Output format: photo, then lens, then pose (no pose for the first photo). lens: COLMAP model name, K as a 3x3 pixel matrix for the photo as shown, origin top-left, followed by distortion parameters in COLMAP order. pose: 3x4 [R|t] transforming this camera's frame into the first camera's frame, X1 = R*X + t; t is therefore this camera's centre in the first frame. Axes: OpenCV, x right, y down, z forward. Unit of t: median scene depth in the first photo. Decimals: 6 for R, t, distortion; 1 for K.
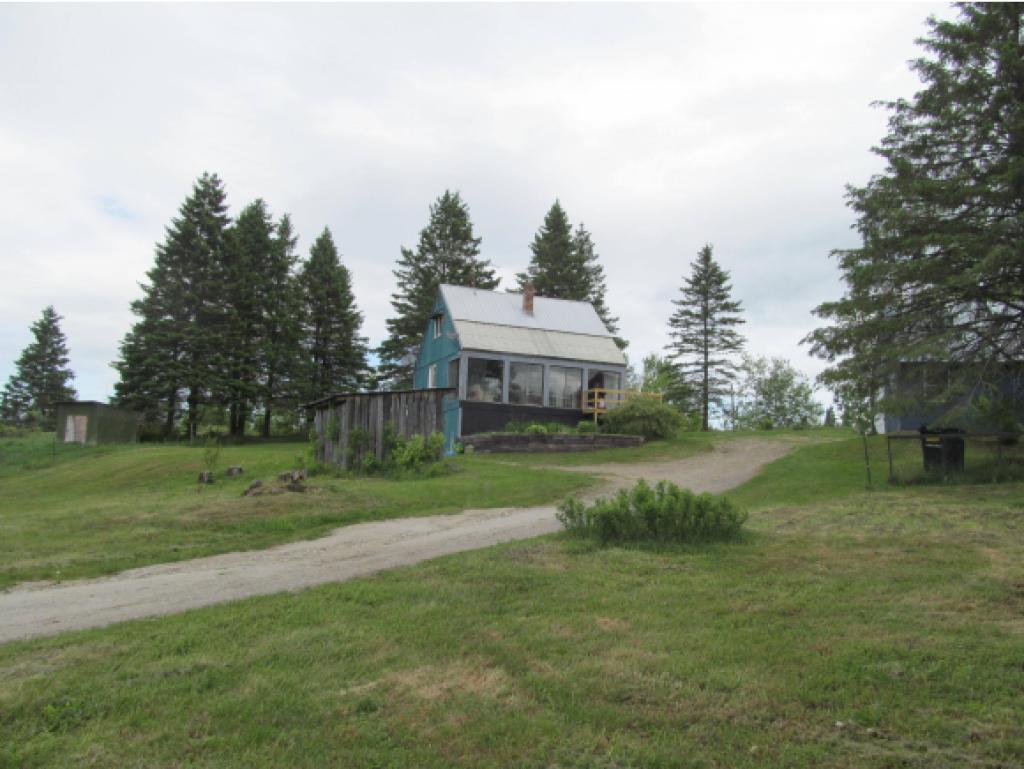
lens RADIAL K [[891.2, 0, 512.1], [0, 891.2, 375.4], [0, 0, 1]] dist [-0.015763, 0.009247]
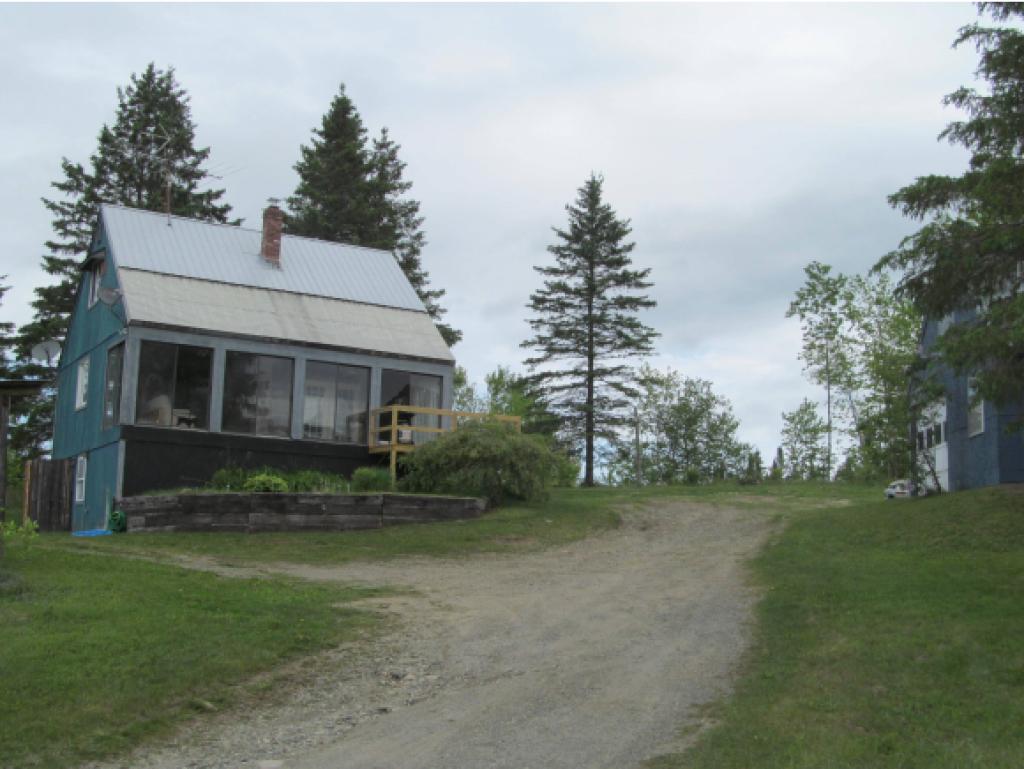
lens RADIAL K [[1296.4, 0, 517.2], [0, 1296.4, 383.6], [0, 0, 1]] dist [-0.064767, 0.000000]
pose [[0.985504, 0.013292, 0.169131, 0.024004], [-0.010444, 0.999788, -0.017721, 0.009788], [-0.169331, 0.015698, 0.985434, 0.161091]]
